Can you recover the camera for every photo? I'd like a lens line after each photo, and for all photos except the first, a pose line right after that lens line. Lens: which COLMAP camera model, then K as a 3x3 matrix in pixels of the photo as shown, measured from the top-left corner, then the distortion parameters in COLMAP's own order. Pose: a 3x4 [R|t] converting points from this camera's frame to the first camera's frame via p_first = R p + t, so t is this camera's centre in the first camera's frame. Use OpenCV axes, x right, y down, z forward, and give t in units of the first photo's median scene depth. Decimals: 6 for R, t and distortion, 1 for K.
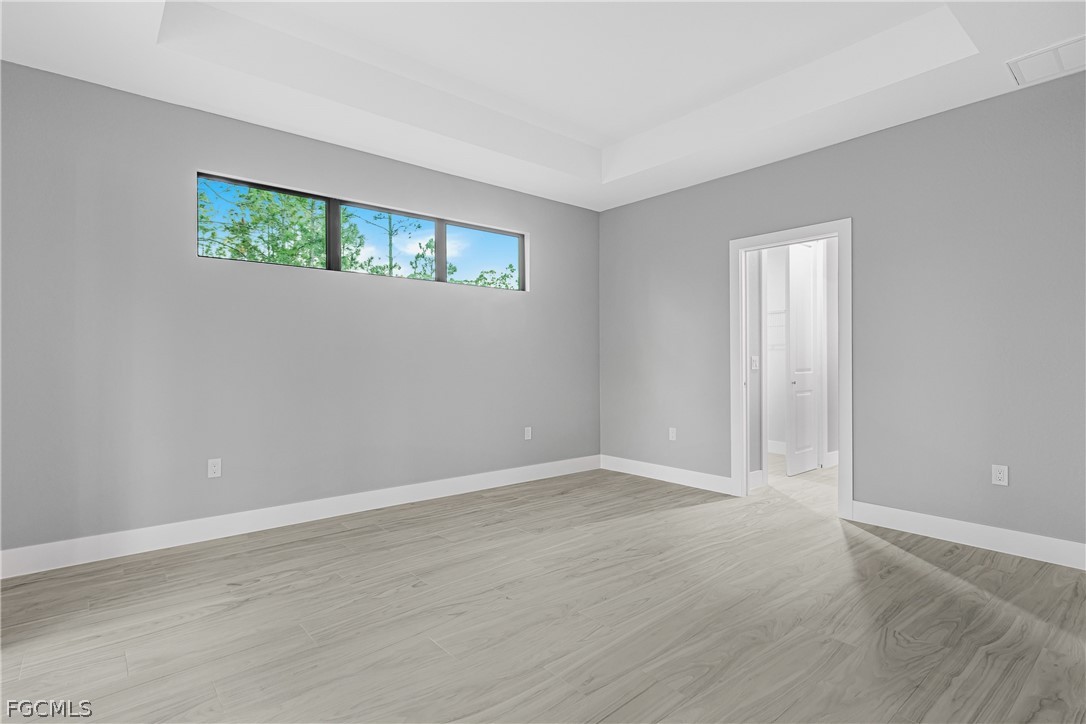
lens RADIAL K [[530.5, 0, 536.2], [0, 530.5, 359.5], [0, 0, 1]] dist [0.005152, 0.000344]
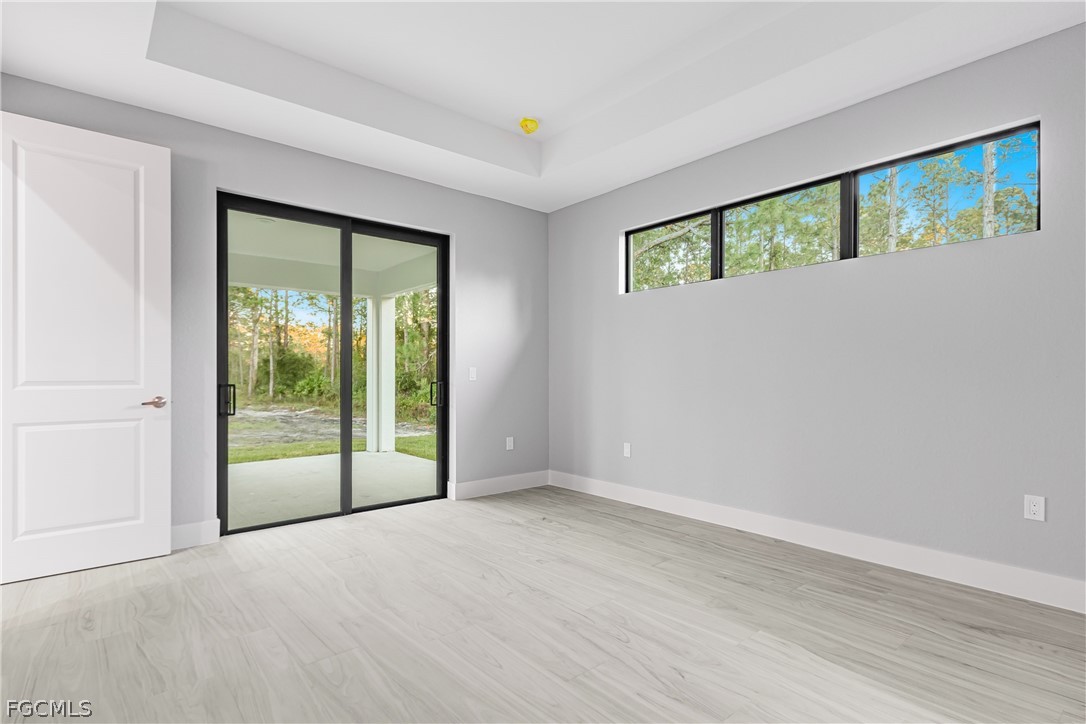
lens RADIAL K [[530.5, 0, 536.2], [0, 530.5, 359.5], [0, 0, 1]] dist [0.005152, 0.000344]
pose [[0.011292, -0.025595, -0.999609, 0.737961], [0.004246, 0.999665, -0.025548, 0.011996], [0.999927, -0.003956, 0.011397, 0.765583]]
